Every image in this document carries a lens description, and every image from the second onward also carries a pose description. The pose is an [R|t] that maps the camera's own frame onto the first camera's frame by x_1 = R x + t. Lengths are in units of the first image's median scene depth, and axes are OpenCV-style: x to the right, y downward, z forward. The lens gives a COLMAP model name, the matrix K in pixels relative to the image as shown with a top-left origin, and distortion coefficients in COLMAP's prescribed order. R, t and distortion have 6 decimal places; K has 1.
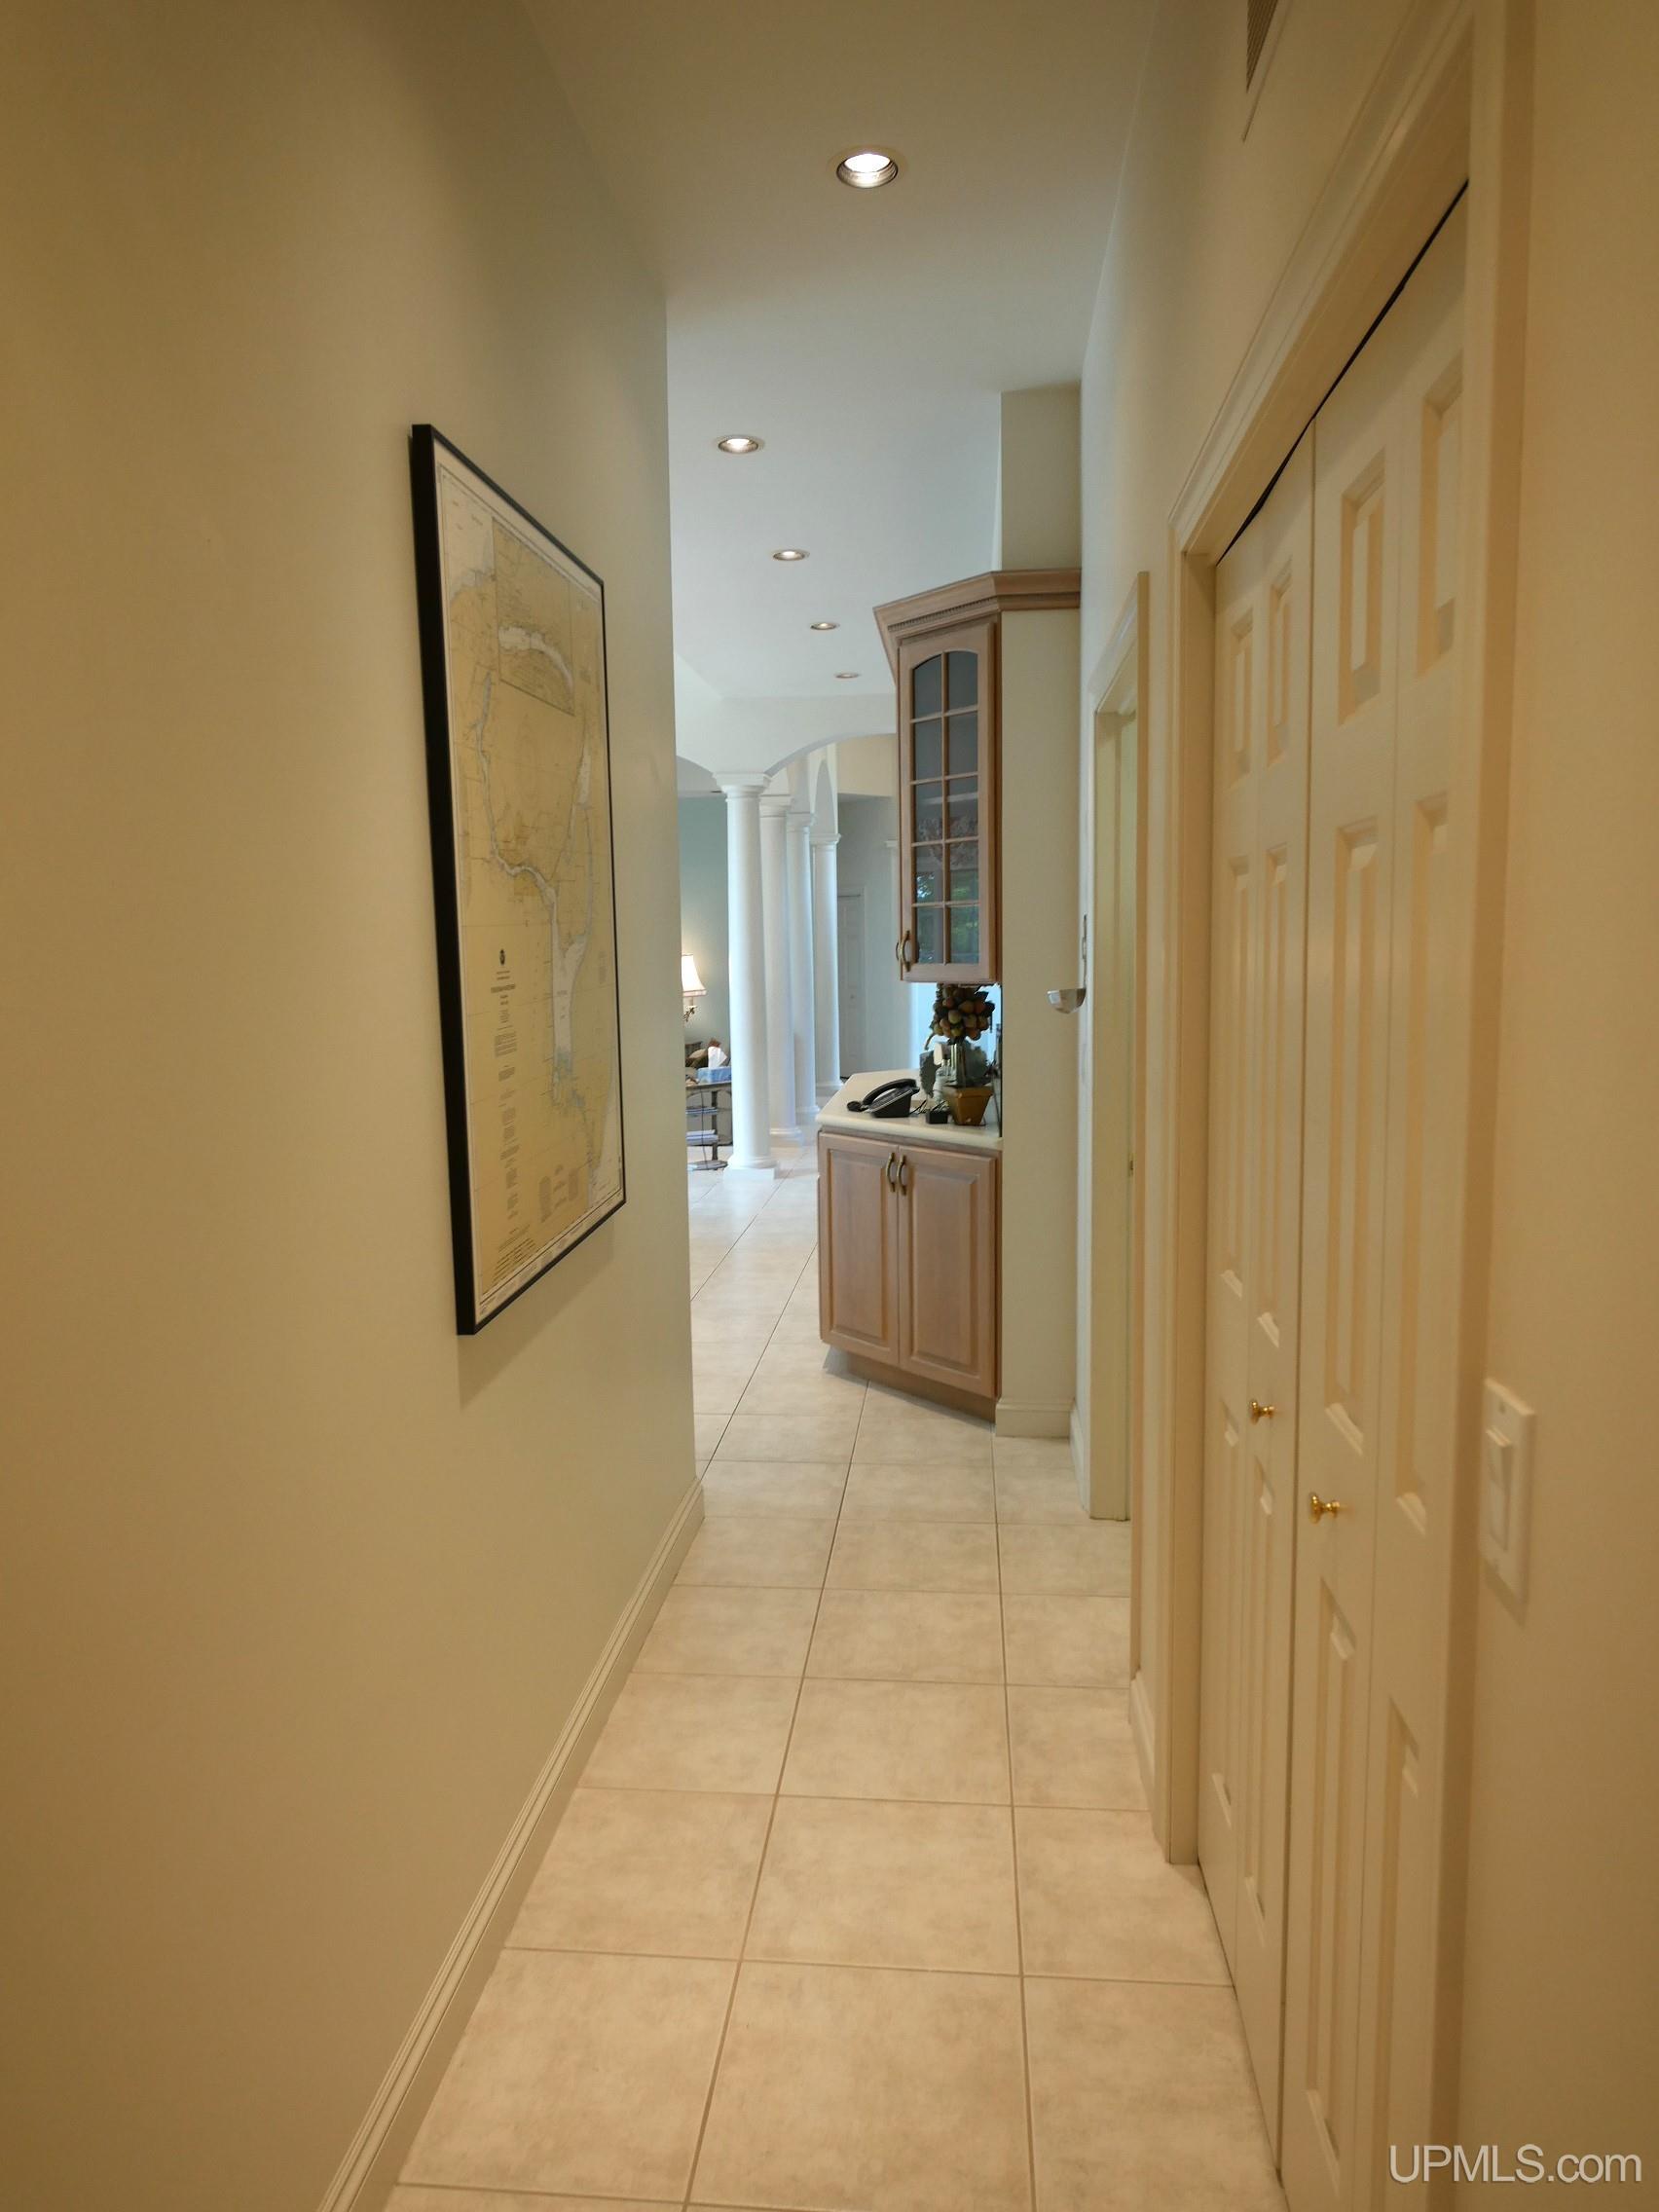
lens RADIAL K [[1465.9, 0, 829.5], [0, 1465.9, 1106.0], [0, 0, 1]] dist [-0.005436, -0.000274]
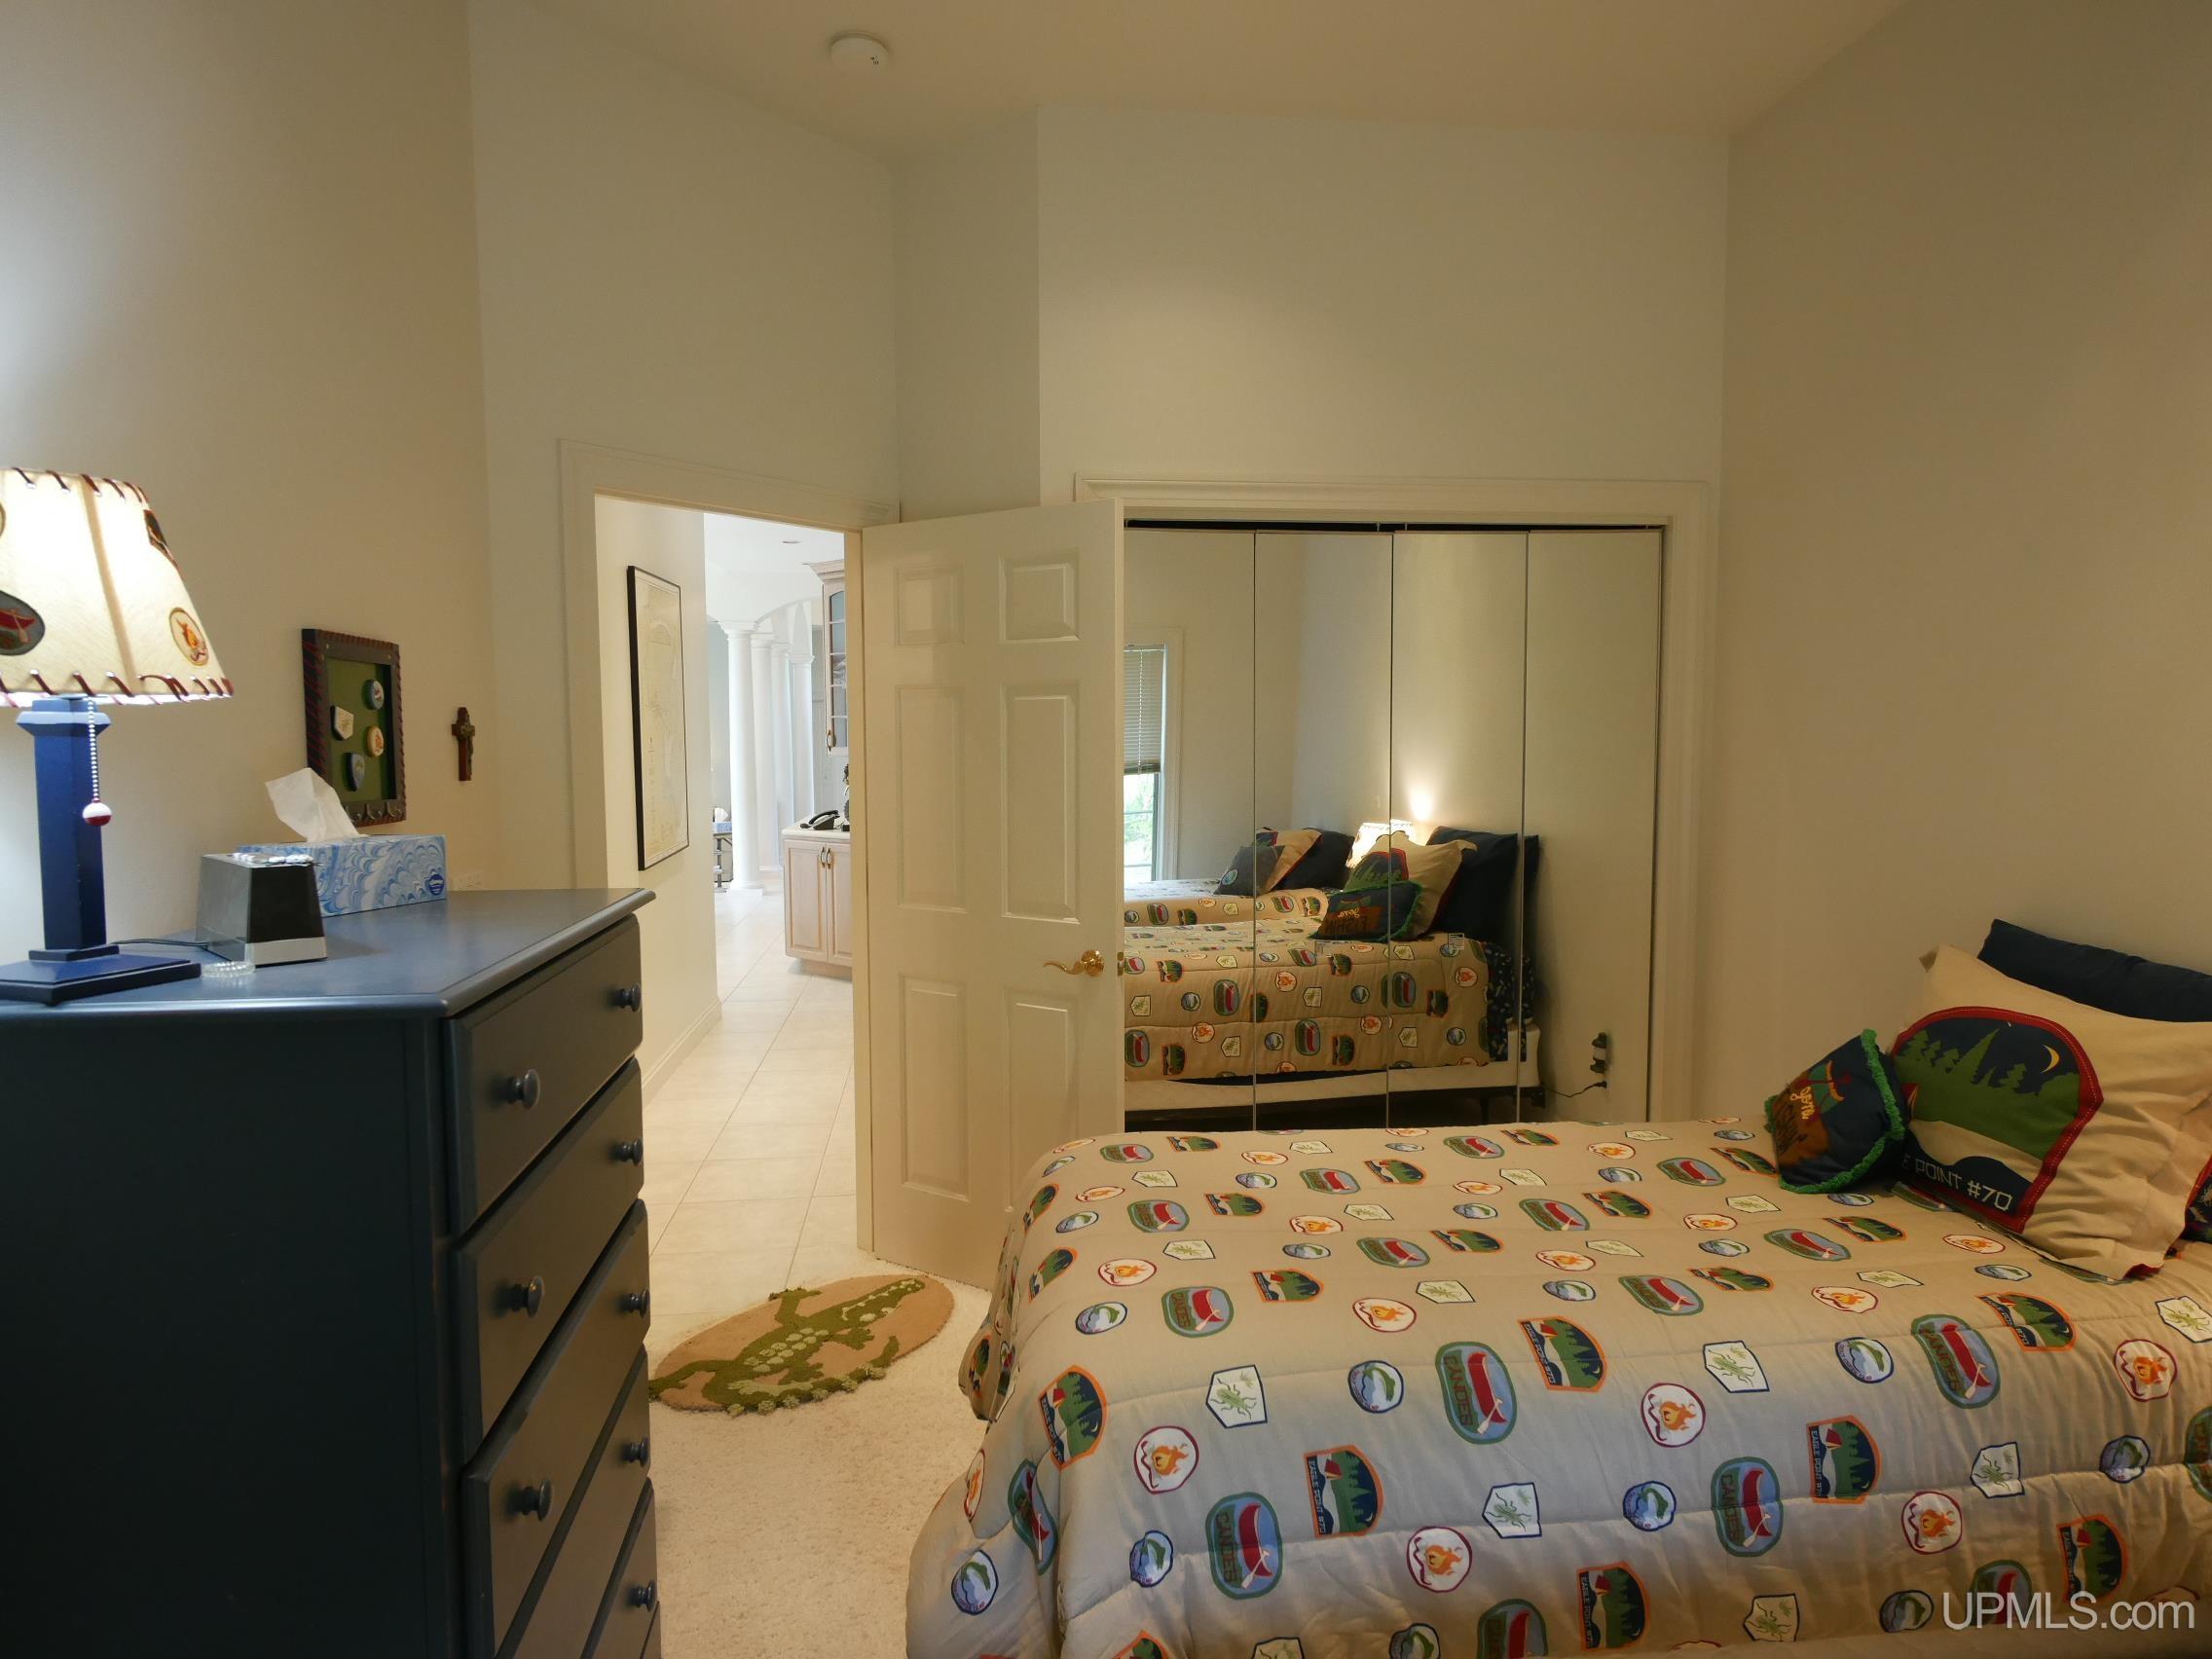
lens RADIAL K [[1313.1, 0, 1106.0], [0, 1313.1, 829.5], [0, 0, 1]] dist [0.003363, 0.000568]
pose [[0.977271, -0.007305, 0.211867, 0.038325], [0.015842, 0.999128, -0.038624, 0.076245], [-0.211400, 0.041102, 0.976535, -0.689366]]
